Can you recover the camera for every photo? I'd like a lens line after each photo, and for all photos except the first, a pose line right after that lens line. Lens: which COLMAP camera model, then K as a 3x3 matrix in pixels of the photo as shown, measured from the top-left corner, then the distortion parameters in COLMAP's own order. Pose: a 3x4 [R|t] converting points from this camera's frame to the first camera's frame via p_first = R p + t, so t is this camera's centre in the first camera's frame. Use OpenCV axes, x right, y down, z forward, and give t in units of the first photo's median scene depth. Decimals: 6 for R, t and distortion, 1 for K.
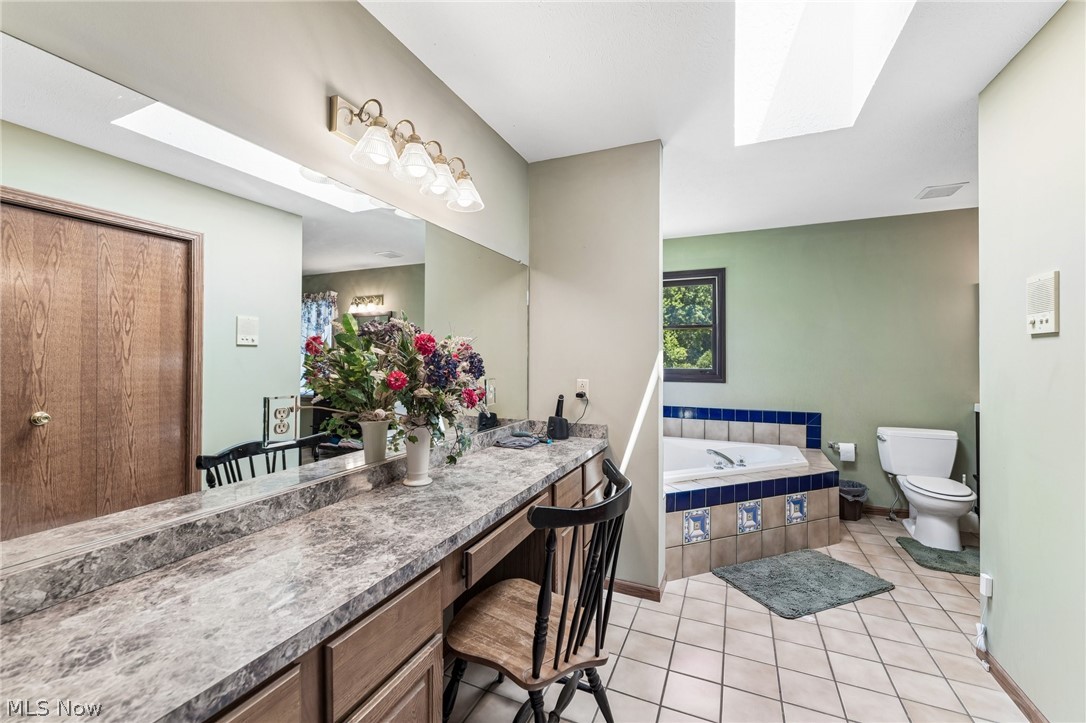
lens RADIAL K [[448.5, 0, 539.8], [0, 448.5, 359.0], [0, 0, 1]] dist [-0.002241, -0.000517]
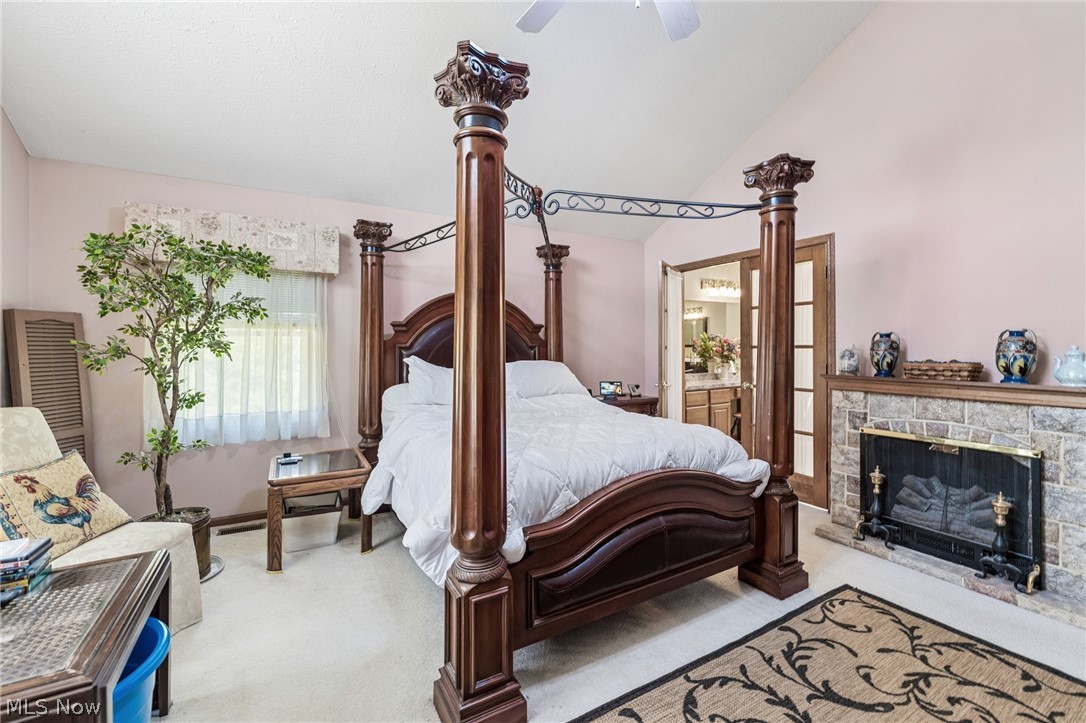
lens RADIAL K [[448.5, 0, 543.1], [0, 448.5, 353.7], [0, 0, 1]] dist [-0.002241, -0.000517]
pose [[0.804436, -0.002412, -0.594034, 0.728121], [0.006824, 0.999963, 0.005182, 0.044979], [0.594000, -0.008222, 0.804423, -2.885446]]
